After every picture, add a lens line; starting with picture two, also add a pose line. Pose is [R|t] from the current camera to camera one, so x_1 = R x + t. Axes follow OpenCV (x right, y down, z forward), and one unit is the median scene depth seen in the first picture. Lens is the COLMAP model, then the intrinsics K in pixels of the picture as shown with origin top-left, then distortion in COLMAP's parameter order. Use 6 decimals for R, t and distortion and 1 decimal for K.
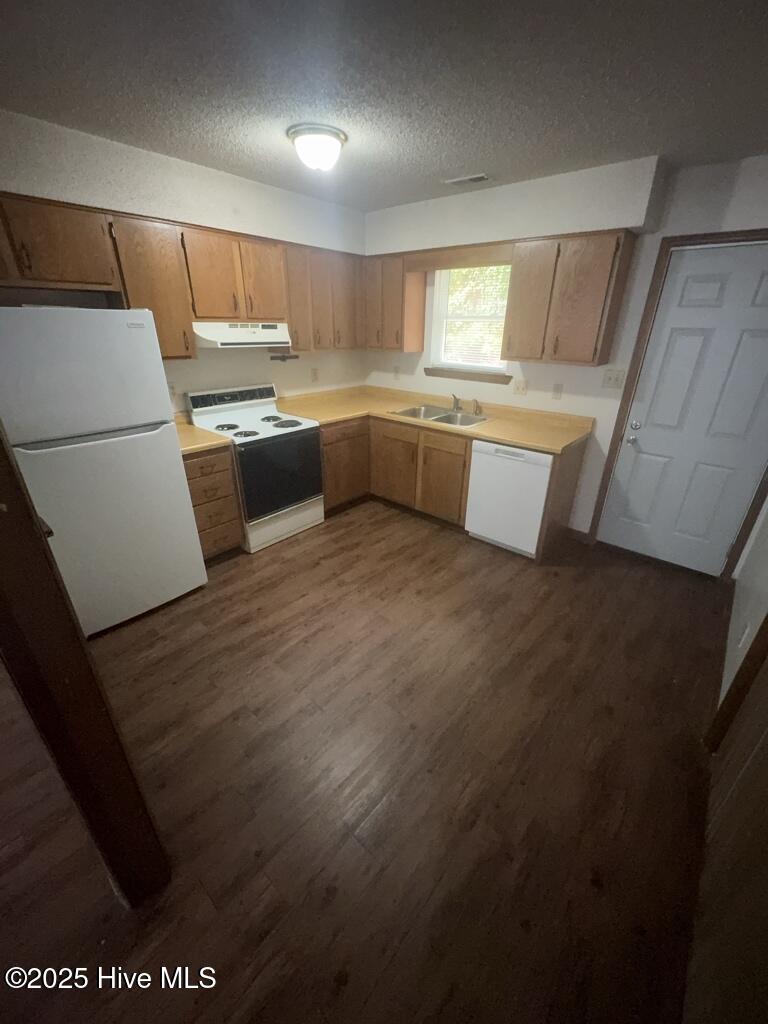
lens RADIAL K [[408.7, 0, 385.3], [0, 408.7, 512.8], [0, 0, 1]] dist [0.000456, 0.000038]
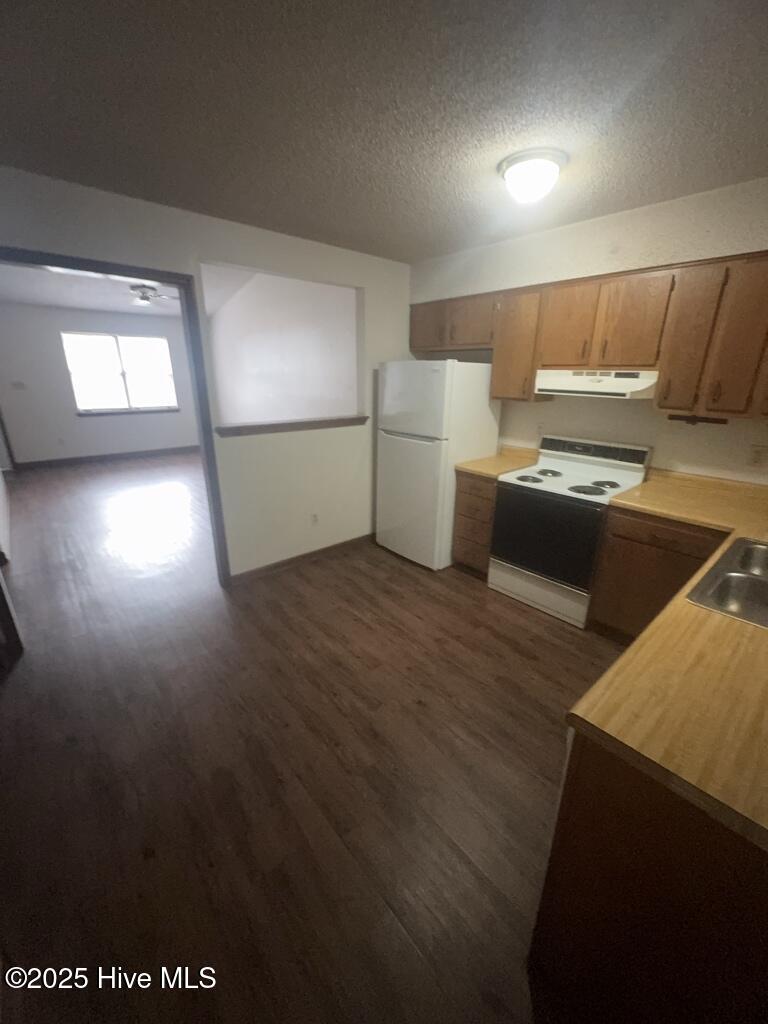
lens RADIAL K [[408.7, 0, 385.3], [0, 408.7, 512.8], [0, 0, 1]] dist [0.000456, 0.000038]
pose [[-0.139170, 0.310238, -0.940417, 0.654942], [-0.431106, 0.835963, 0.339578, -0.311547], [0.891504, 0.452679, 0.017404, 0.718923]]
